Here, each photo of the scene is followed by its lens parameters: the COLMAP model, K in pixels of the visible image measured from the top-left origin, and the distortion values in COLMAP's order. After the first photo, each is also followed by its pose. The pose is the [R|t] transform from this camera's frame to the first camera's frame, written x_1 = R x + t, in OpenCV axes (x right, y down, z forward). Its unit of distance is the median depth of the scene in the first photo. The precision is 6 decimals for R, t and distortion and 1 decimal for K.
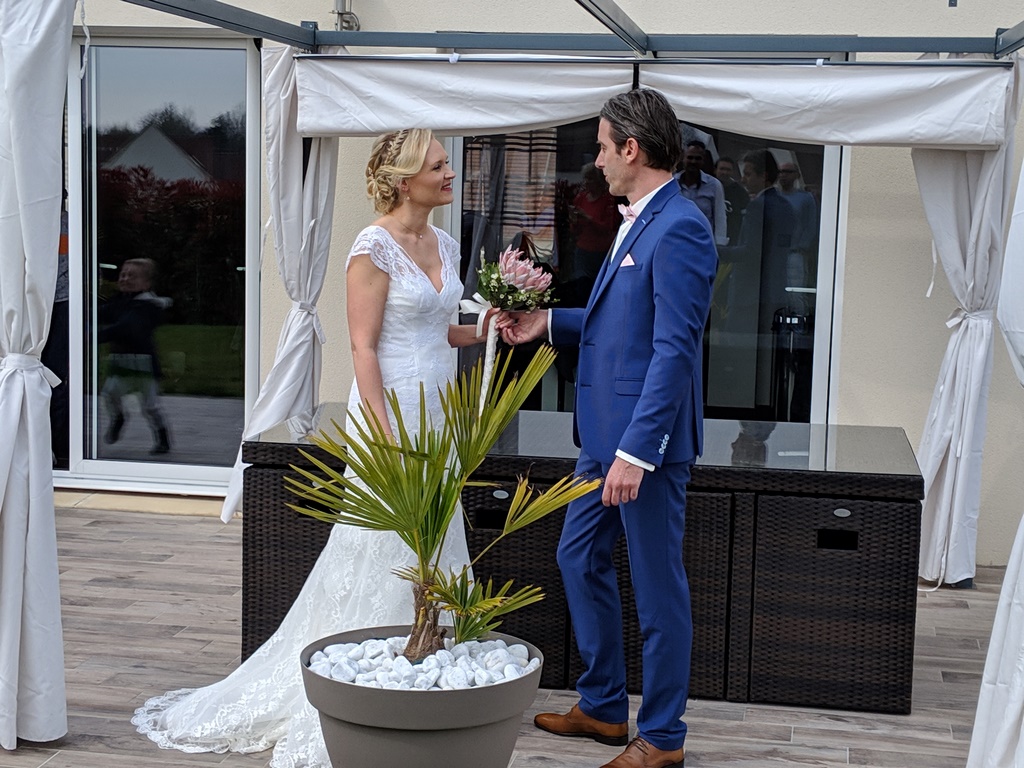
lens RADIAL K [[1820.2, 0, 515.4], [0, 1820.2, 396.6], [0, 0, 1]] dist [0.180539, -0.137455]
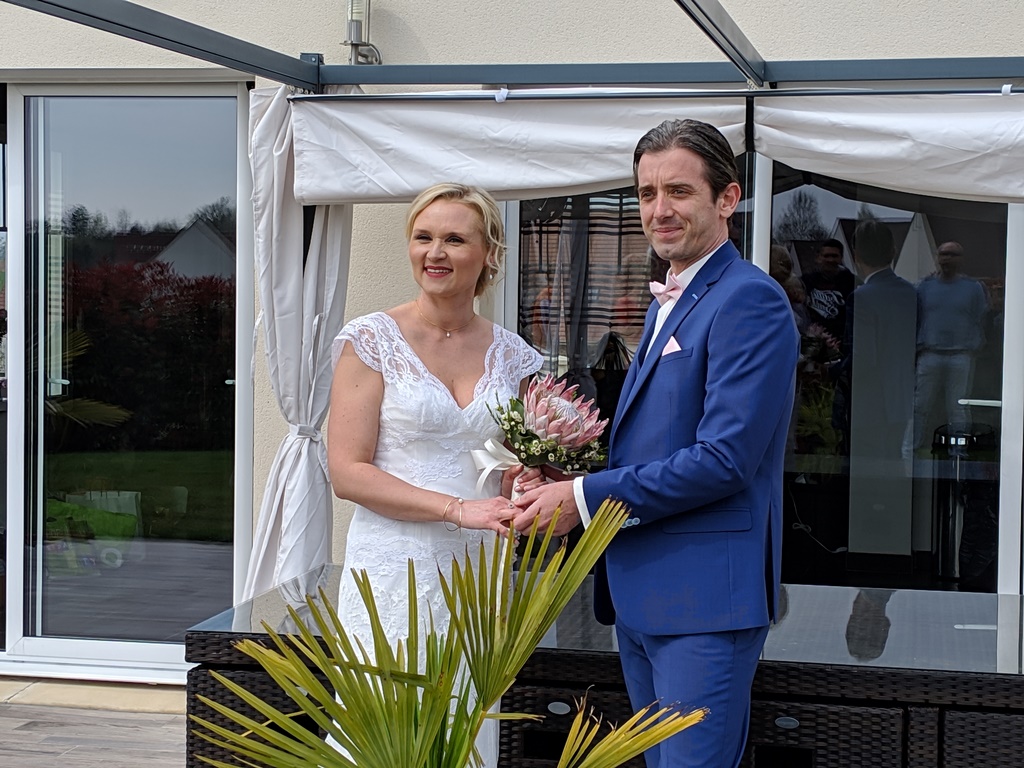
lens RADIAL K [[2093.4, 0, 514.0], [0, 2093.4, 381.5], [0, 0, 1]] dist [0.318005, -1.417294]
pose [[0.998834, -0.009501, -0.047331, 0.013581], [0.006223, 0.997603, -0.068913, -0.013851], [0.047872, 0.068538, 0.996499, 0.205032]]
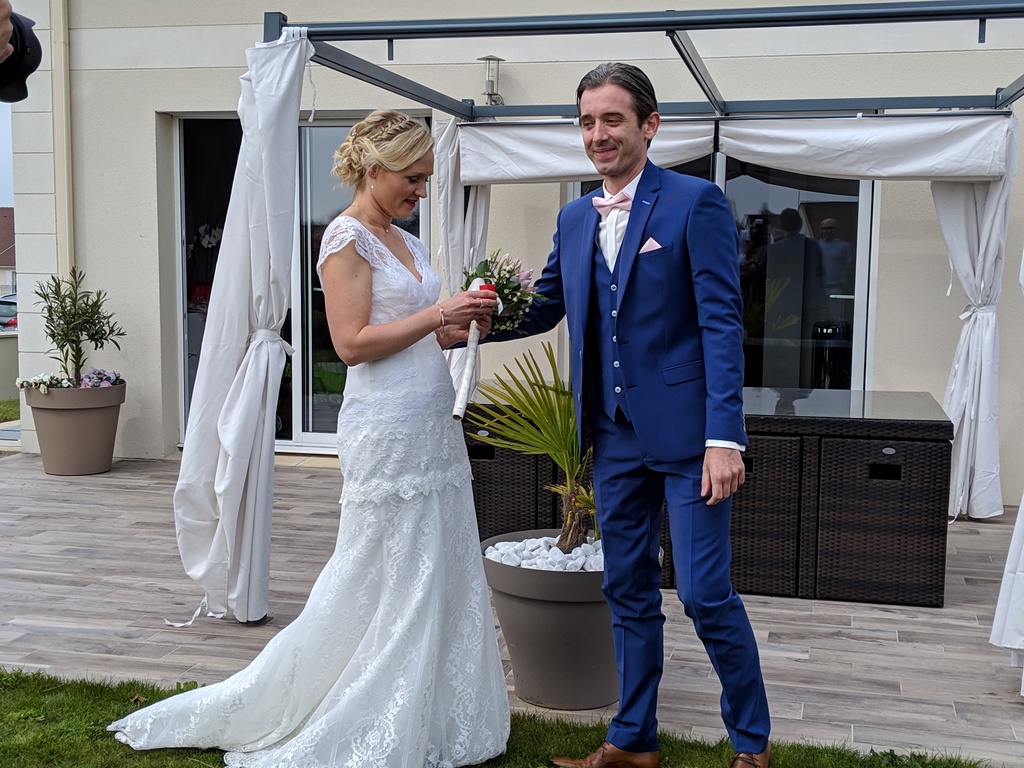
lens RADIAL K [[1341.5, 0, 510.4], [0, 1341.5, 394.6], [0, 0, 1]] dist [0.195381, -0.546299]
pose [[0.997589, -0.008689, -0.068853, -0.020319], [0.007688, 0.999861, -0.014791, 0.034908], [0.068972, 0.014226, 0.997517, 0.027401]]
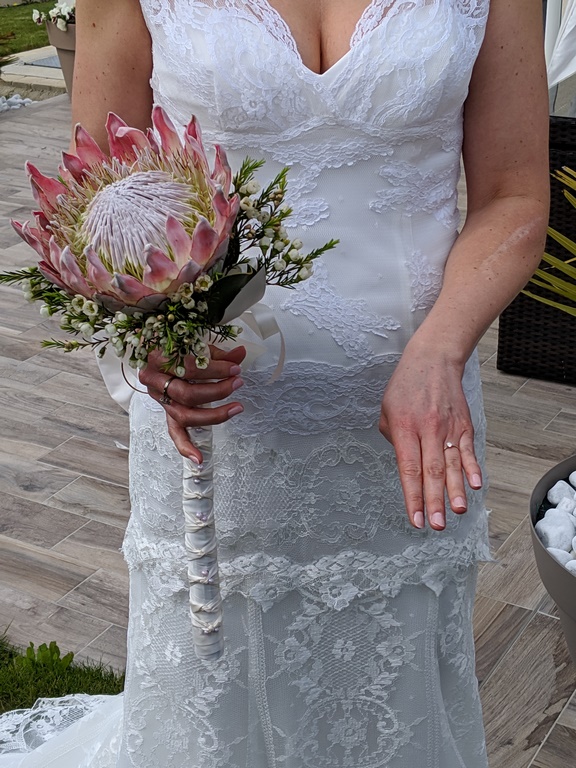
lens RADIAL K [[1301.1, 0, 288.4], [0, 1301.1, 383.5], [0, 0, 1]] dist [0.122927, -0.114994]
pose [[0.936118, 0.101450, -0.336736, -0.032096], [0.003834, 0.954489, 0.298222, -0.035739], [0.351665, -0.280462, 0.893125, 0.416281]]
